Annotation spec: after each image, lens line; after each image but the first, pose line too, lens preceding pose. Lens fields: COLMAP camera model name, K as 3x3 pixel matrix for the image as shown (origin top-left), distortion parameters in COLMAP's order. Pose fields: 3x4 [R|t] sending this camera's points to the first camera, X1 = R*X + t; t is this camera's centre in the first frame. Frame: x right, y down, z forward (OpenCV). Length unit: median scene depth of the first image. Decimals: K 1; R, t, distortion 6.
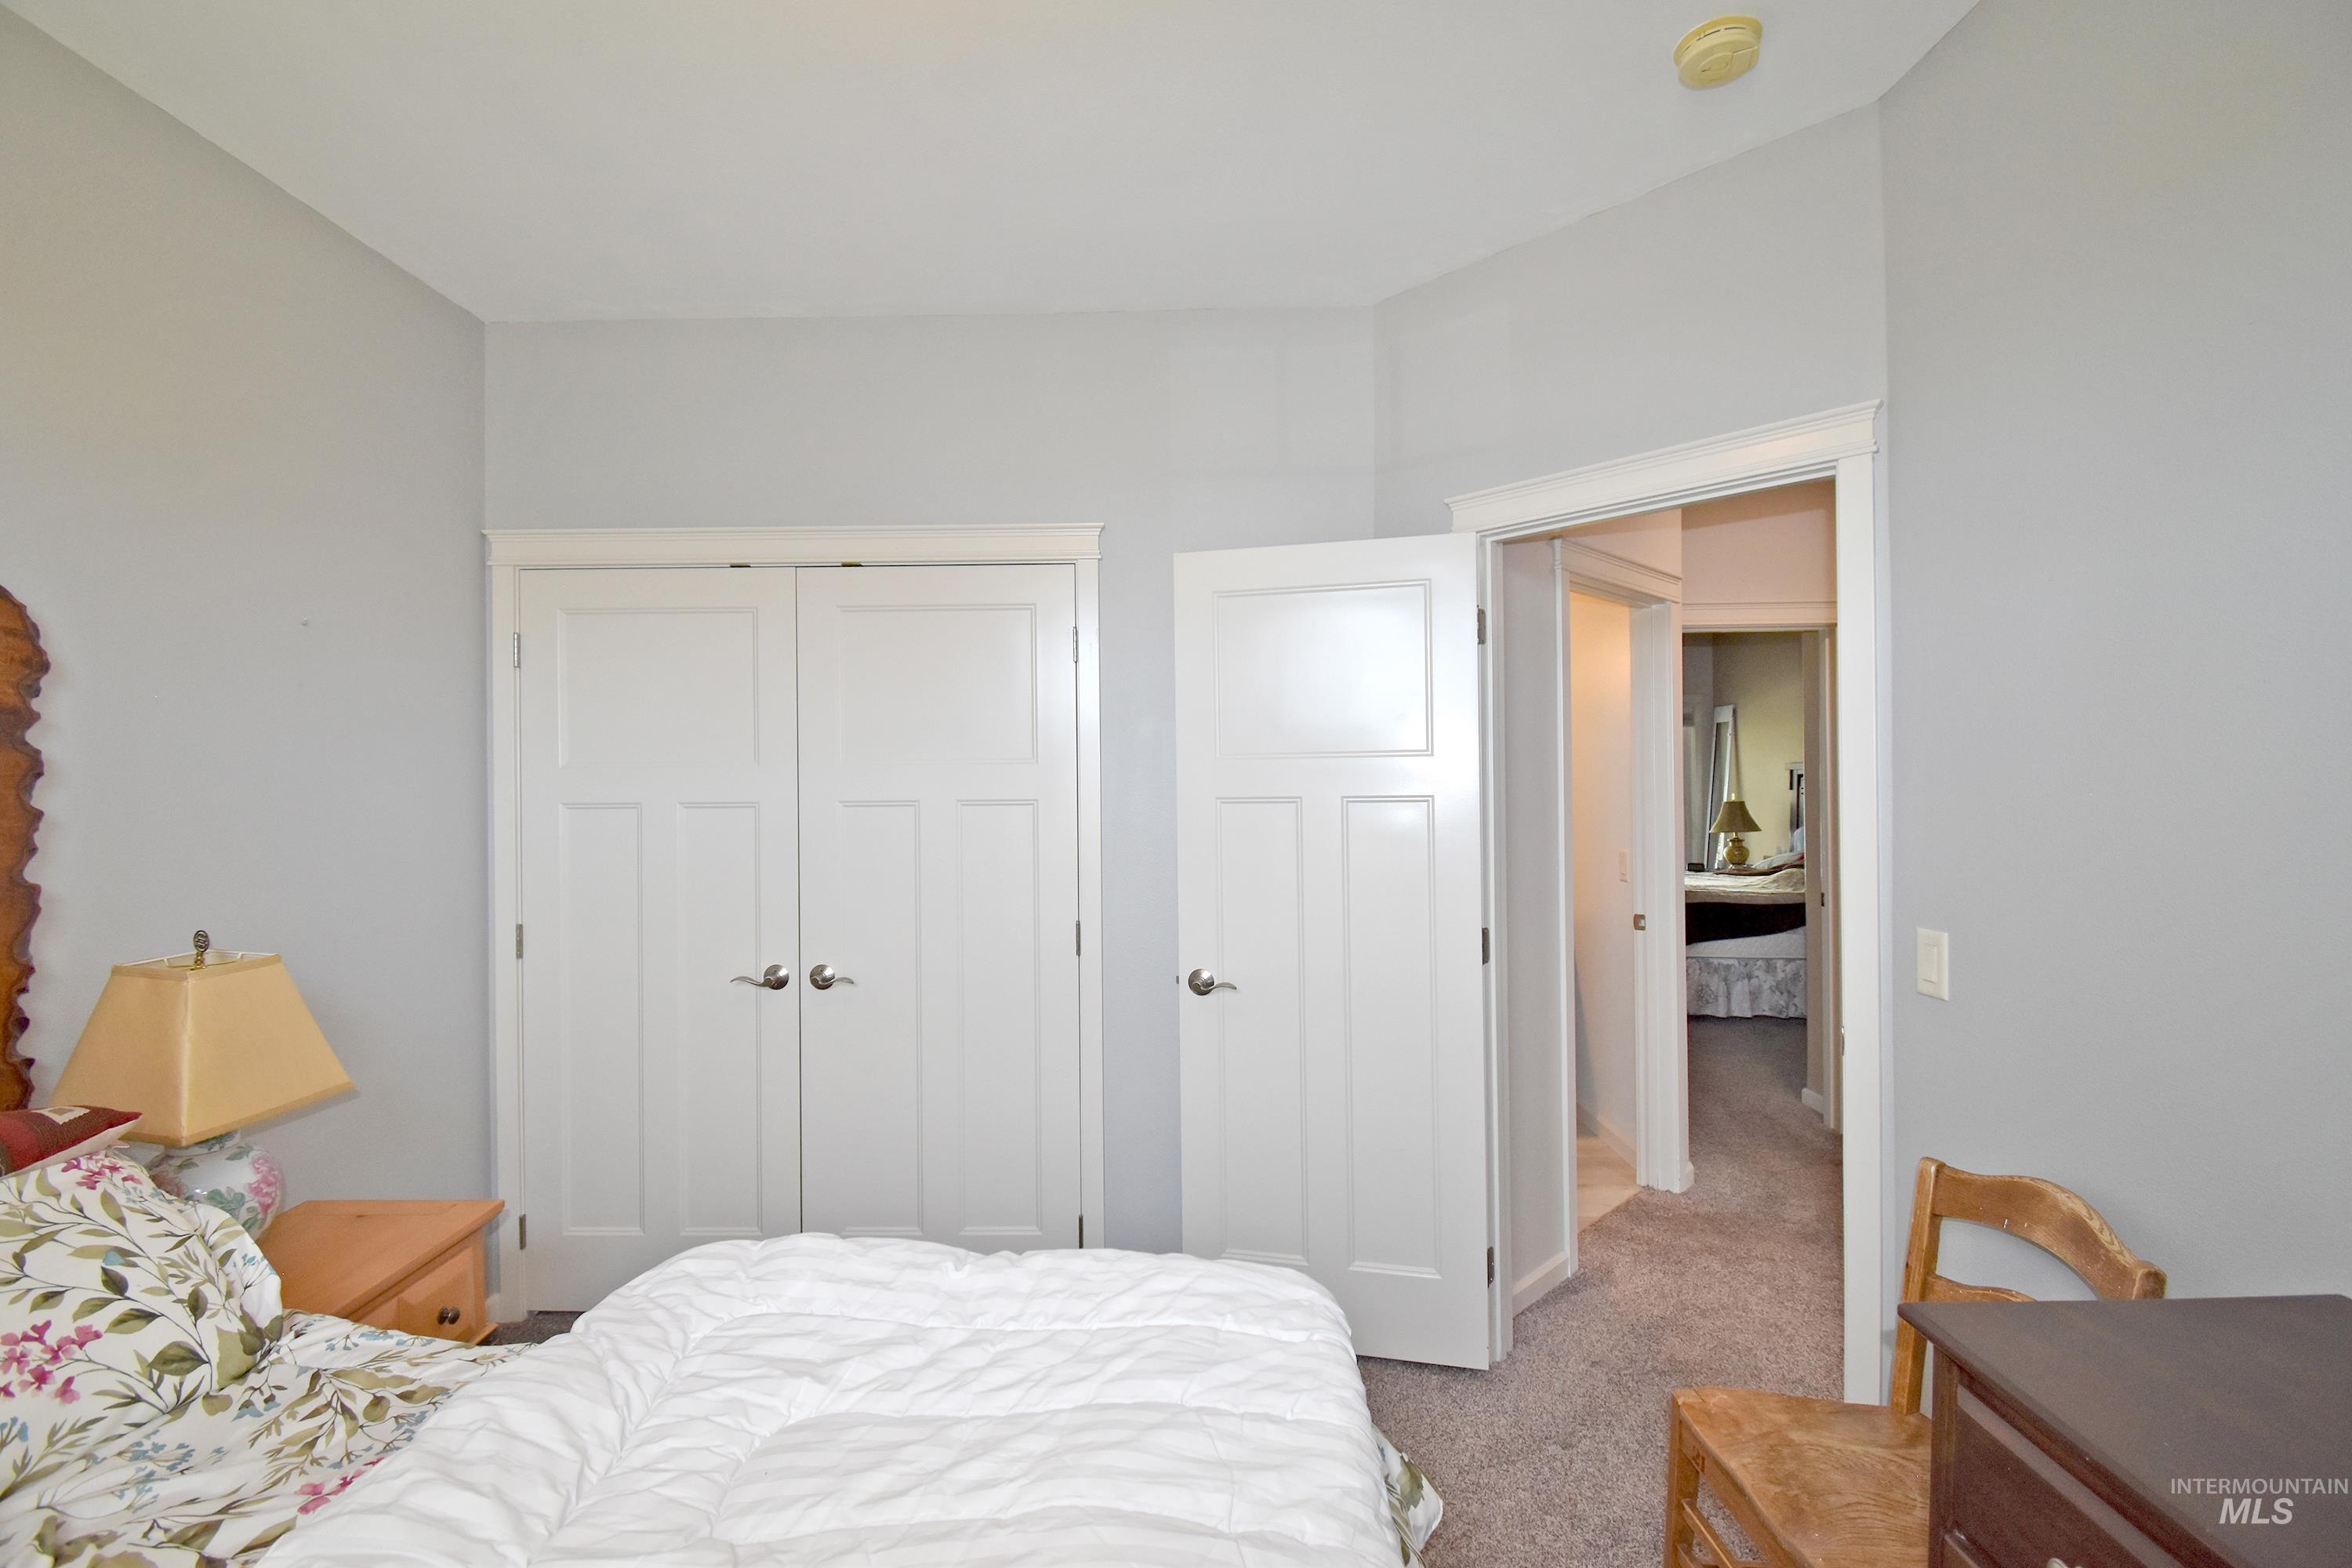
lens RADIAL K [[1072.2, 0, 1174.6], [0, 1072.2, 781.8], [0, 0, 1]] dist [-0.000155, -0.000126]
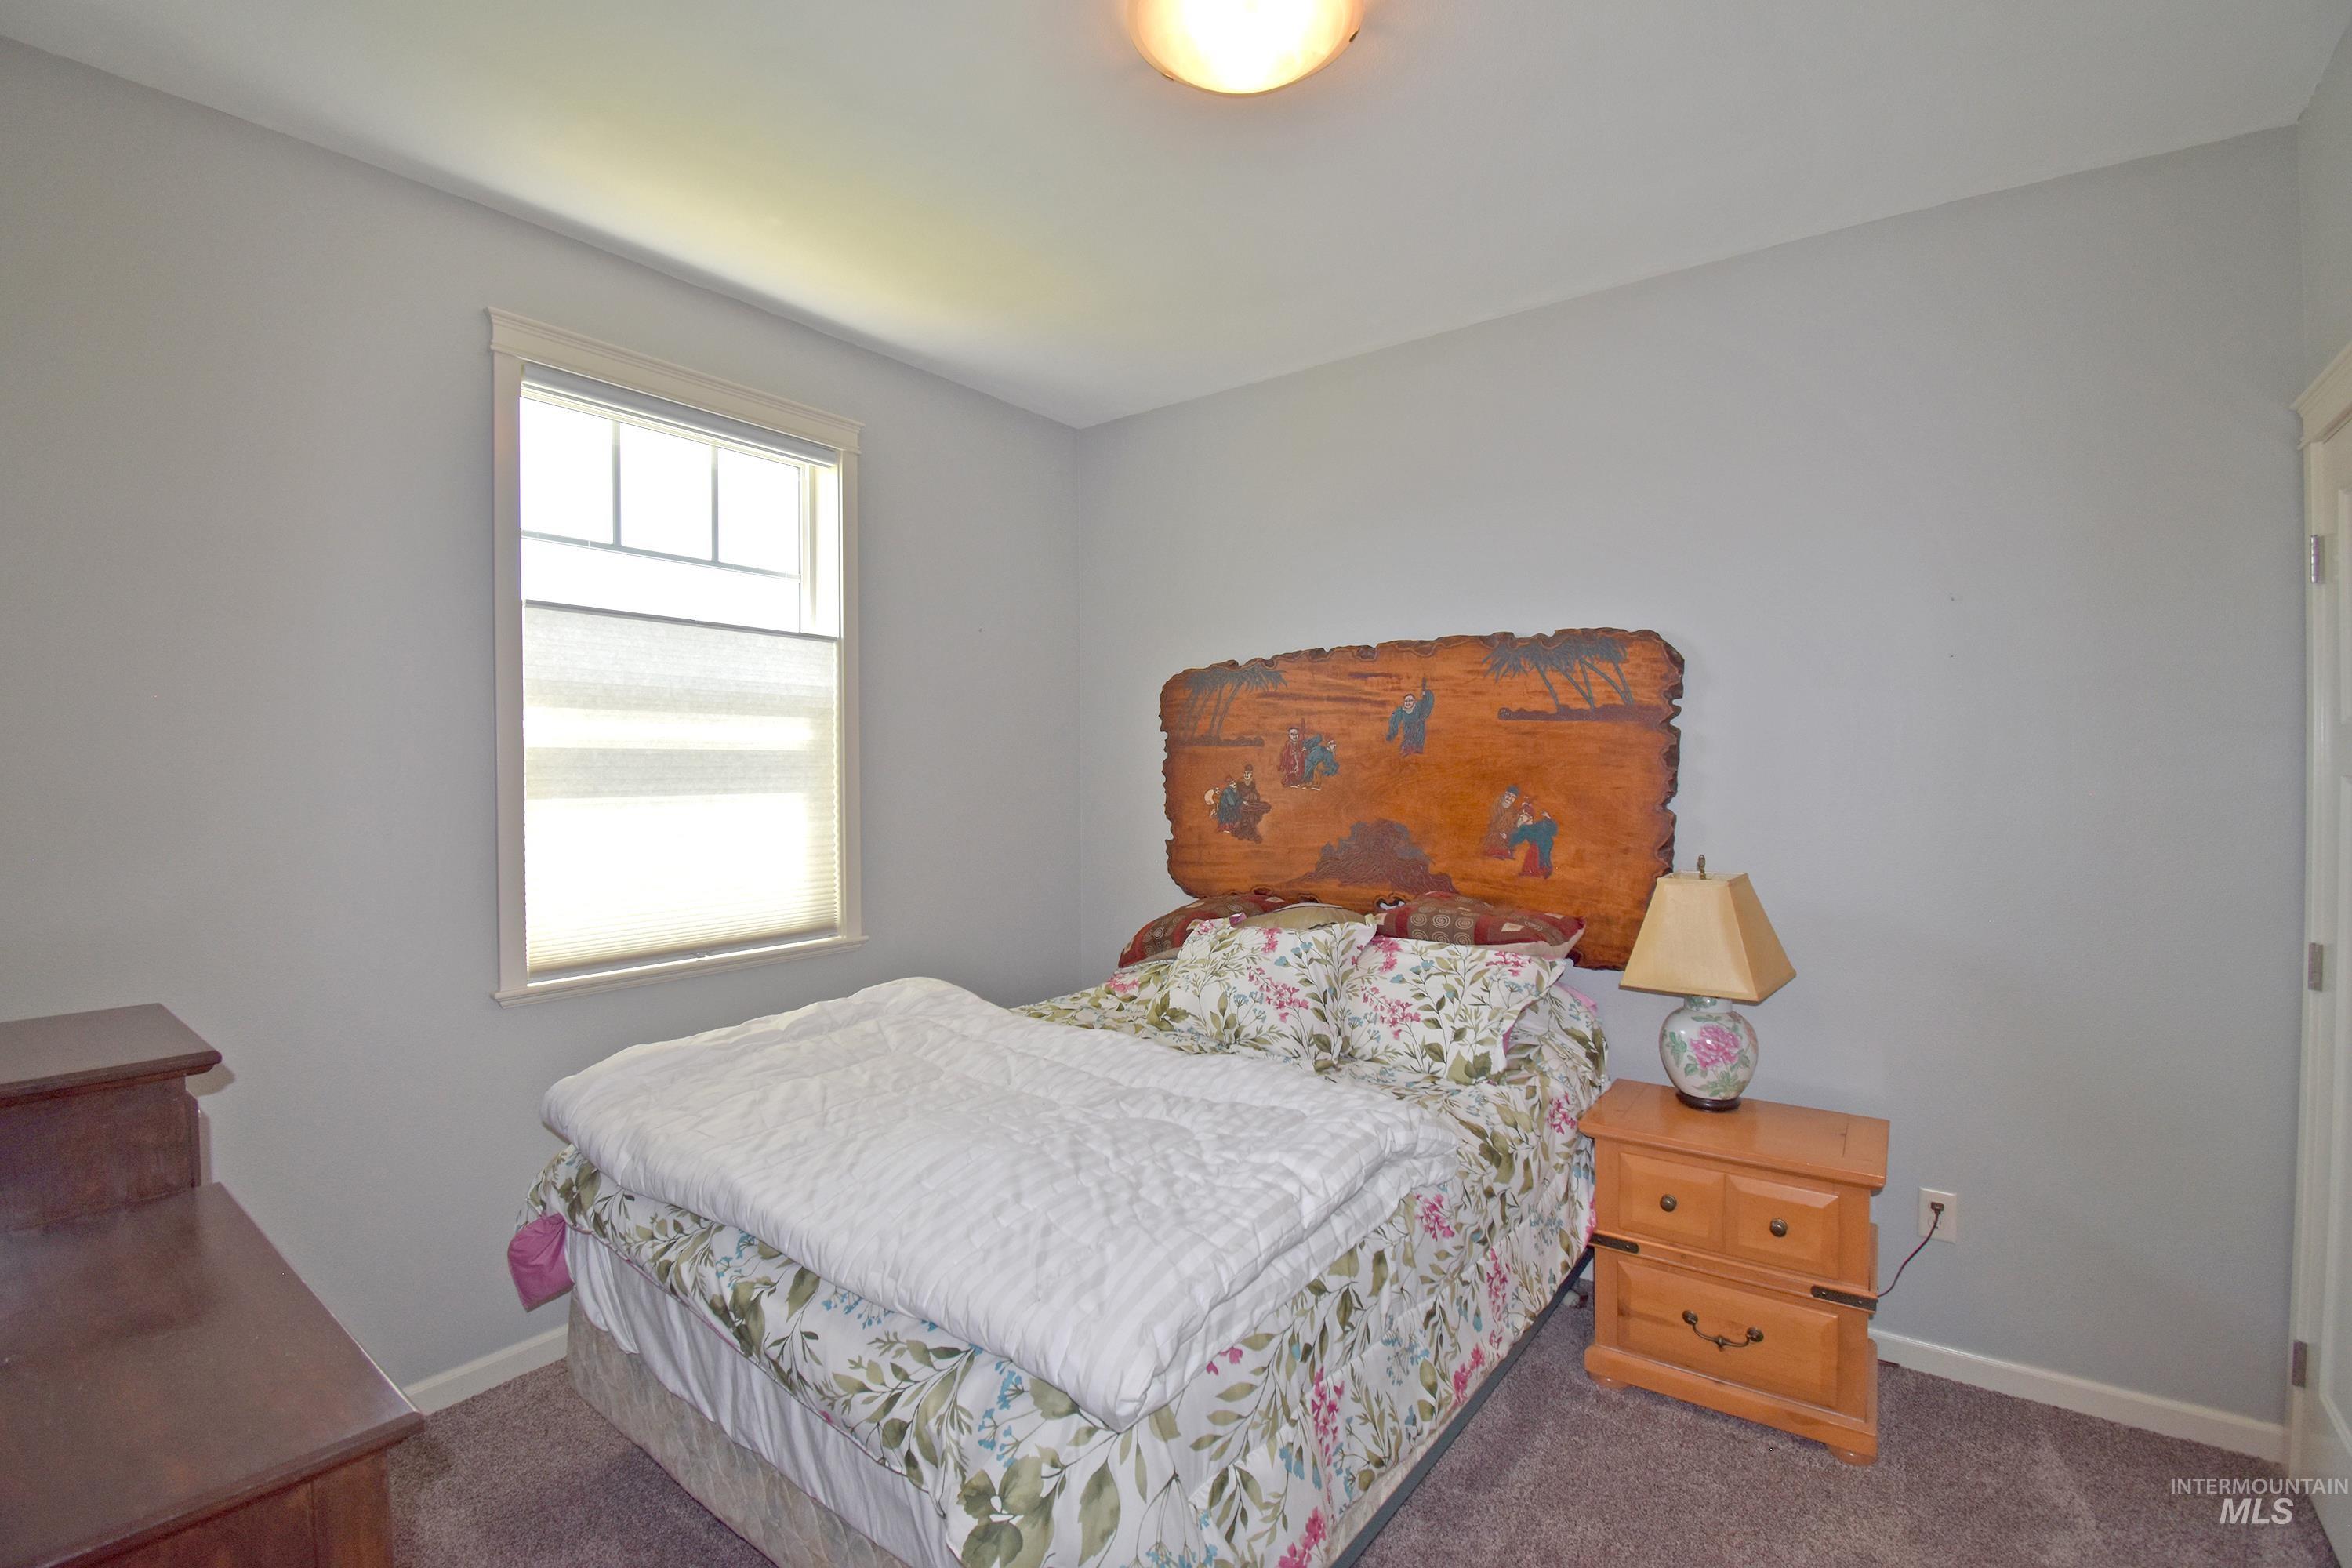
lens RADIAL K [[1072.2, 0, 1175.8], [0, 1072.2, 780.2], [0, 0, 1]] dist [-0.000155, -0.000126]
pose [[-0.569022, 0.016905, -0.822148, 0.881271], [0.003255, 0.999827, 0.018306, 0.014359], [0.822316, 0.007741, -0.568979, 1.658025]]
